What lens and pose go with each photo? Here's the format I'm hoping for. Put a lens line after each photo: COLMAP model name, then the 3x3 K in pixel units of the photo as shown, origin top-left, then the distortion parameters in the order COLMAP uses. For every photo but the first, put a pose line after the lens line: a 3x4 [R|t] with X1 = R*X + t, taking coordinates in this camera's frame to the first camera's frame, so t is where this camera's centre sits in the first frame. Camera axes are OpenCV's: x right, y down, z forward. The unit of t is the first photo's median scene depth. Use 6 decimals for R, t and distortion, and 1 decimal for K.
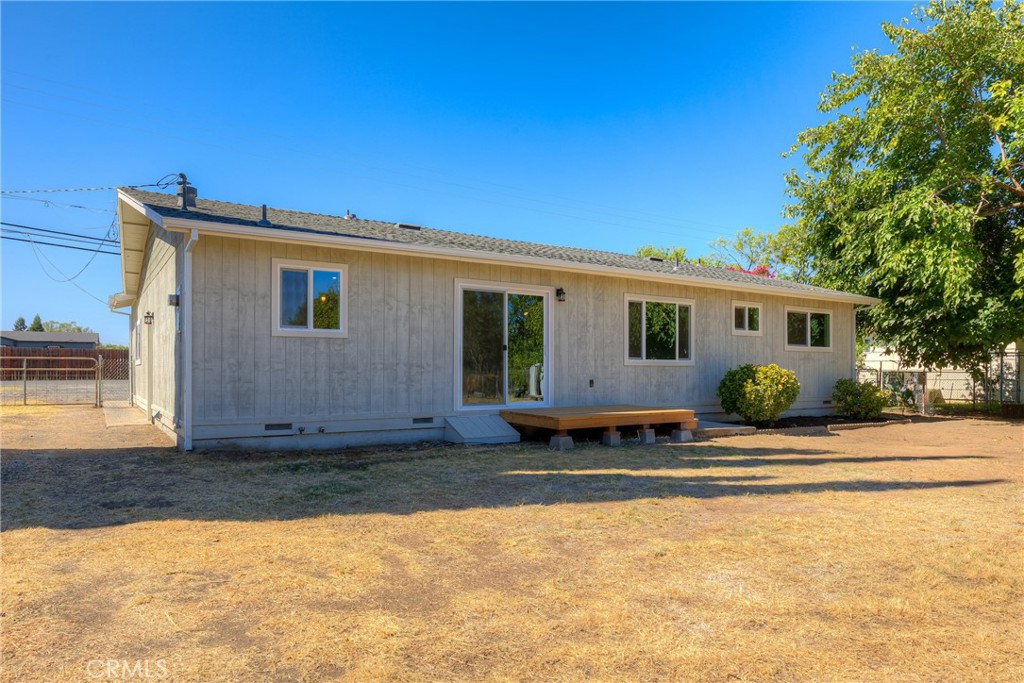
lens RADIAL K [[605.0, 0, 508.2], [0, 605.0, 355.4], [0, 0, 1]] dist [-0.003000, -0.000941]
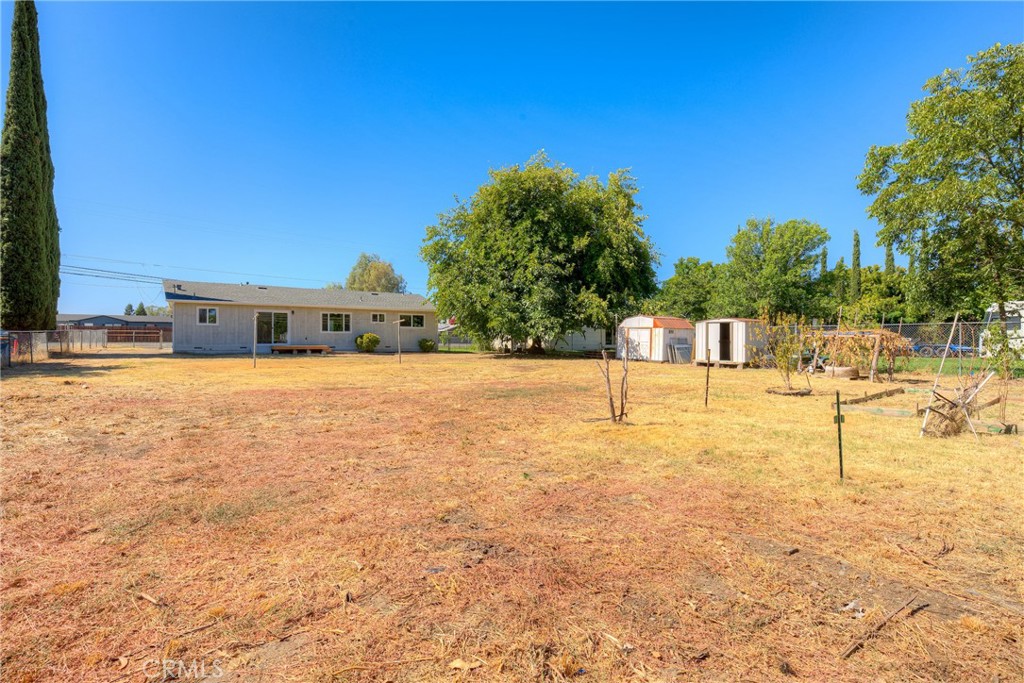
lens RADIAL K [[447.6, 0, 512.0], [0, 447.6, 341.5], [0, 0, 1]] dist [0.001263, 0.000105]
pose [[0.999629, -0.002468, 0.027108, 1.196080], [0.001792, 0.999688, 0.024903, 0.003170], [-0.027161, -0.024845, 0.999322, -1.500817]]
